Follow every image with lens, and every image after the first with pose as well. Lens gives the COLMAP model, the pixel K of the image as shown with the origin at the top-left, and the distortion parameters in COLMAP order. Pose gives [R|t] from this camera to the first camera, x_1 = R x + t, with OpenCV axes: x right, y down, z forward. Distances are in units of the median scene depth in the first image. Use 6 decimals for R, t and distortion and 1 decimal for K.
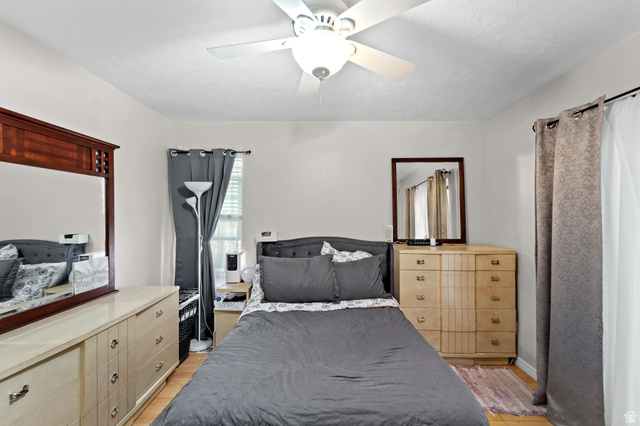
lens RADIAL K [[272.0, 0, 319.9], [0, 272.0, 211.6], [0, 0, 1]] dist [-0.000163, 0.000076]
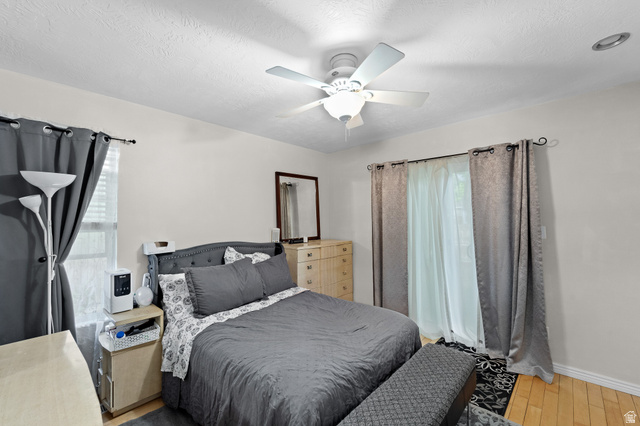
lens RADIAL K [[272.0, 0, 318.7], [0, 272.0, 215.4], [0, 0, 1]] dist [-0.000163, 0.000076]
pose [[0.662093, -0.001801, 0.749420, -0.525881], [0.004537, 0.999988, -0.001606, -0.003184], [-0.749408, 0.004463, 0.662093, 0.084624]]
